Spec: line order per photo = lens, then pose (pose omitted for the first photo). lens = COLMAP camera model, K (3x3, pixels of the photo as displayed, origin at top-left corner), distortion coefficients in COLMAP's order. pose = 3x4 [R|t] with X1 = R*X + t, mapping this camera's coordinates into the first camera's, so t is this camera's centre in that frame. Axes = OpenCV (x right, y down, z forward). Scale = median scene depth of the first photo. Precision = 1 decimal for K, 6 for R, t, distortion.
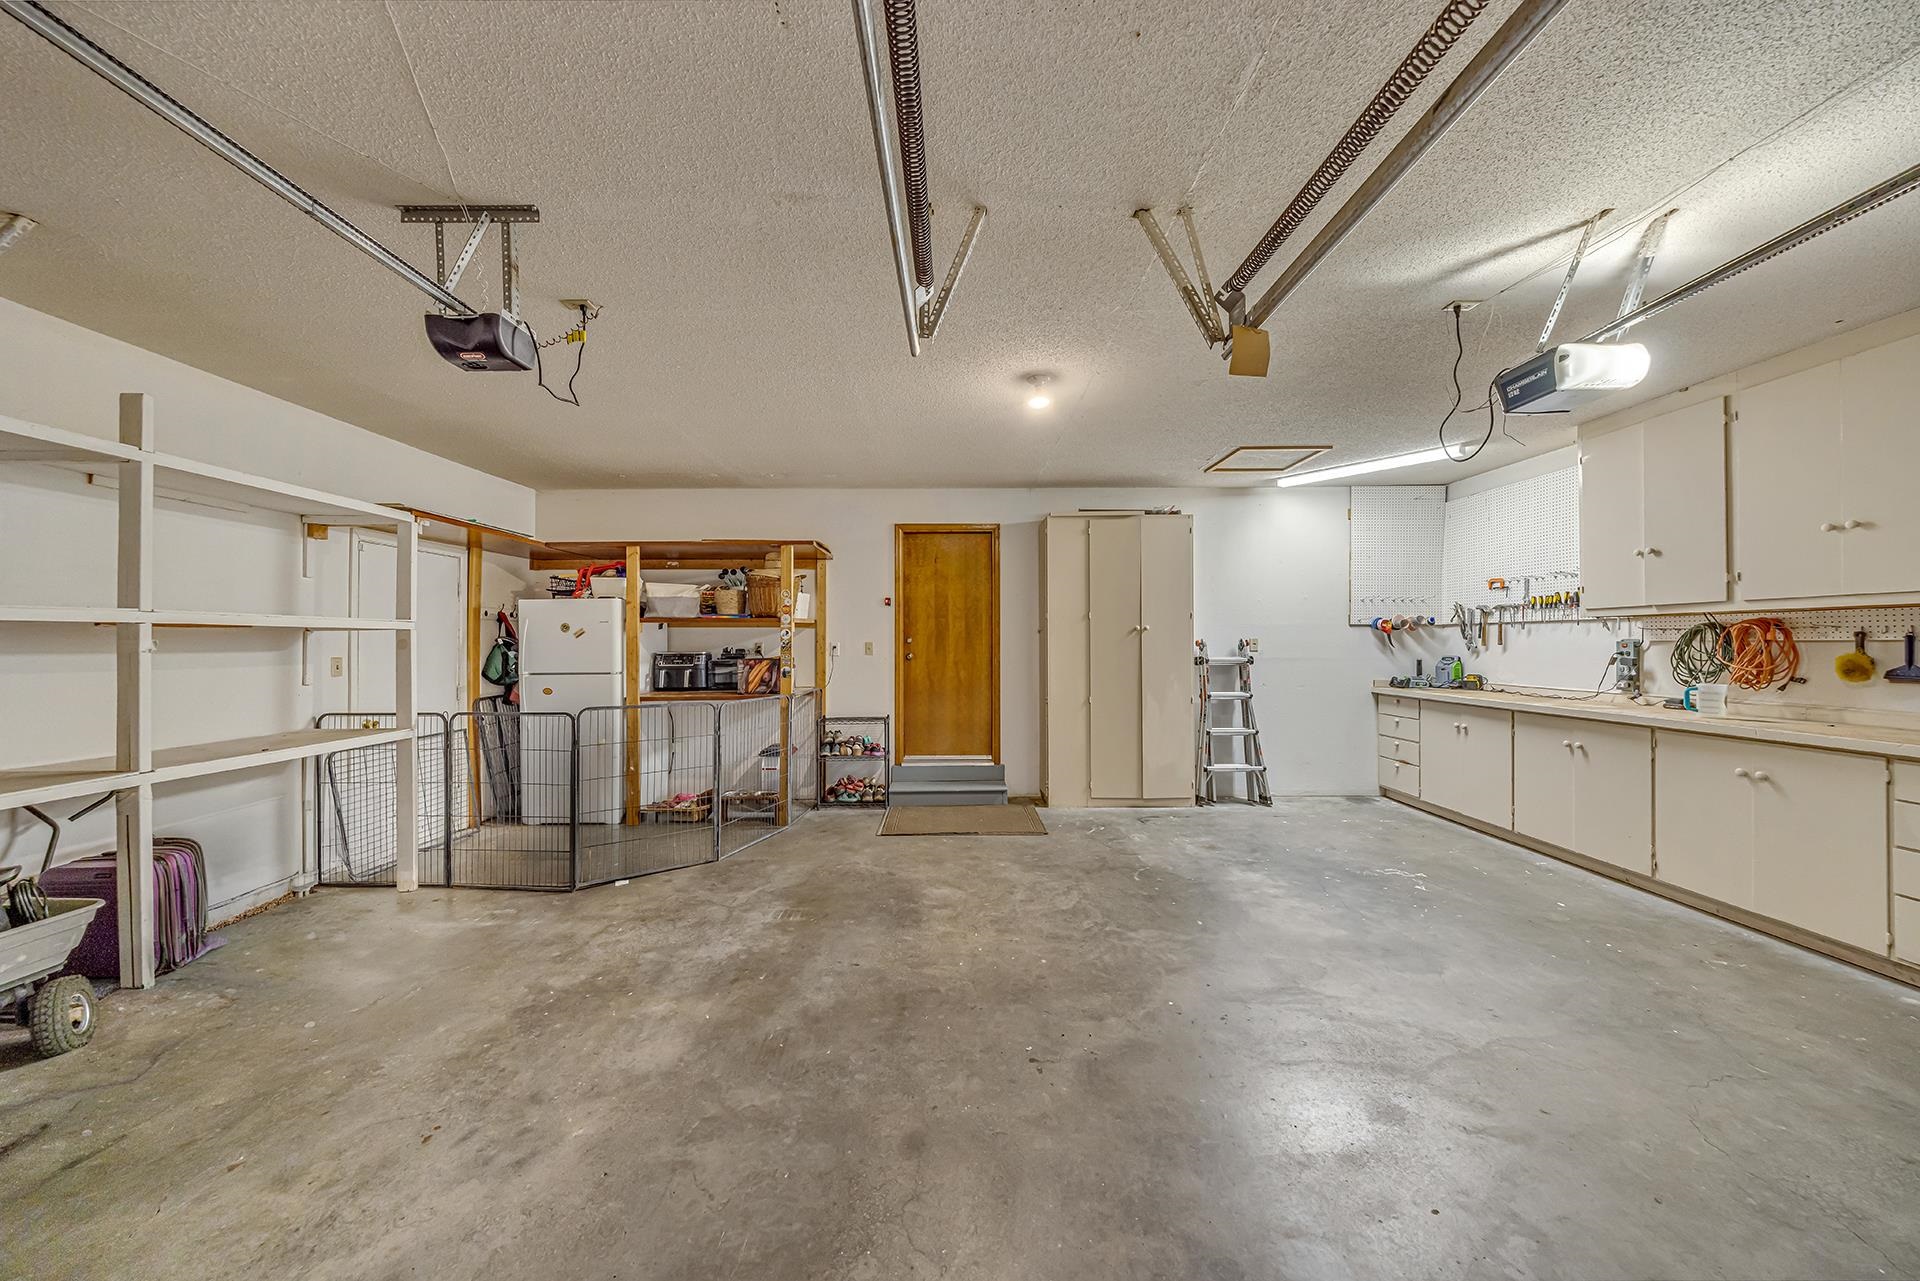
lens RADIAL K [[643.6, 0, 960.2], [0, 643.6, 638.9], [0, 0, 1]] dist [0.001648, -0.000040]
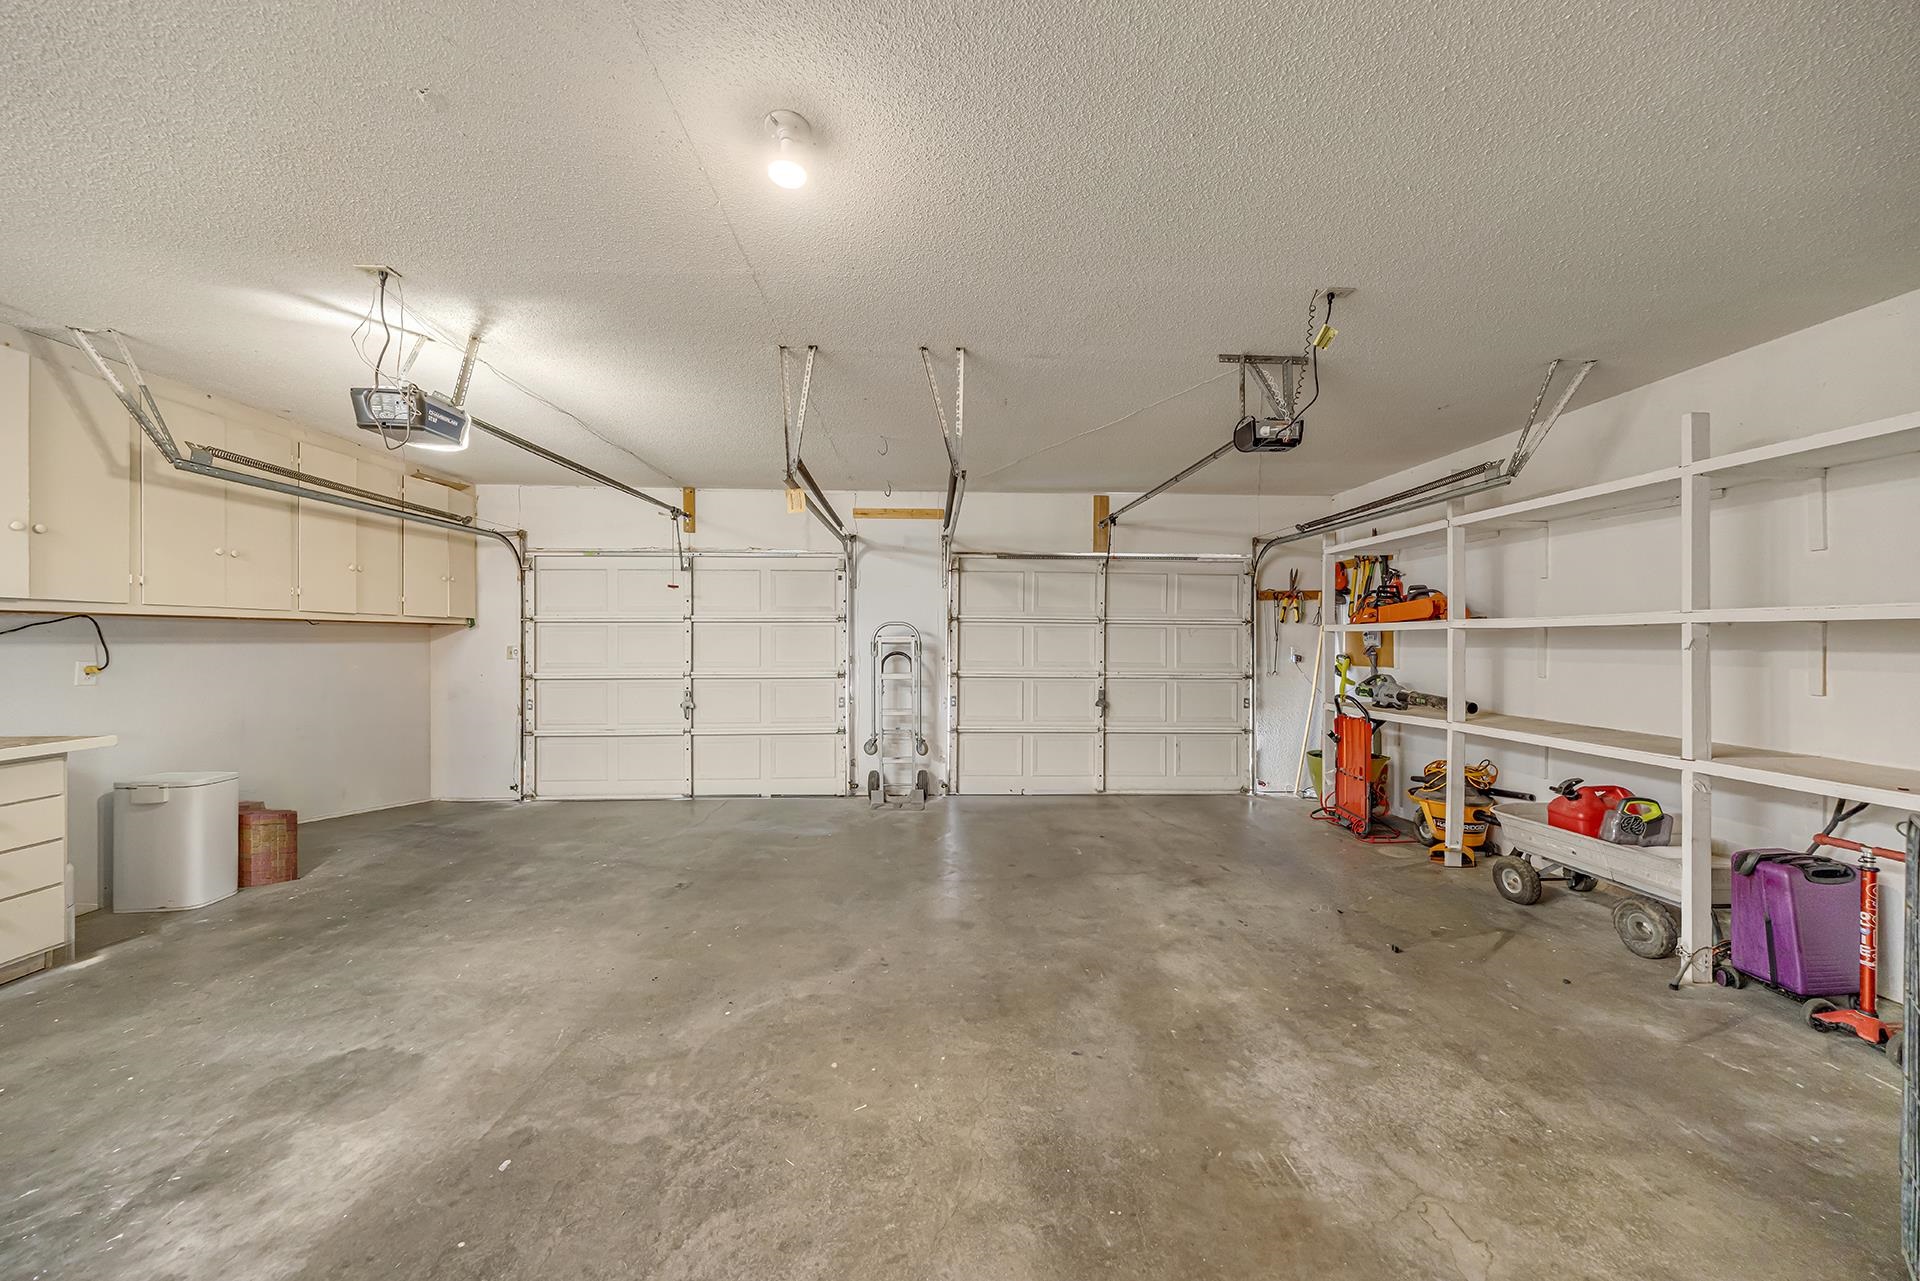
lens RADIAL K [[643.6, 0, 969.4], [0, 643.6, 642.9], [0, 0, 1]] dist [0.001648, -0.000040]
pose [[-0.998234, 0.005568, -0.059141, 0.013474], [0.005496, 0.999984, 0.001380, 0.002022], [0.059148, 0.001052, -0.998249, 1.914797]]
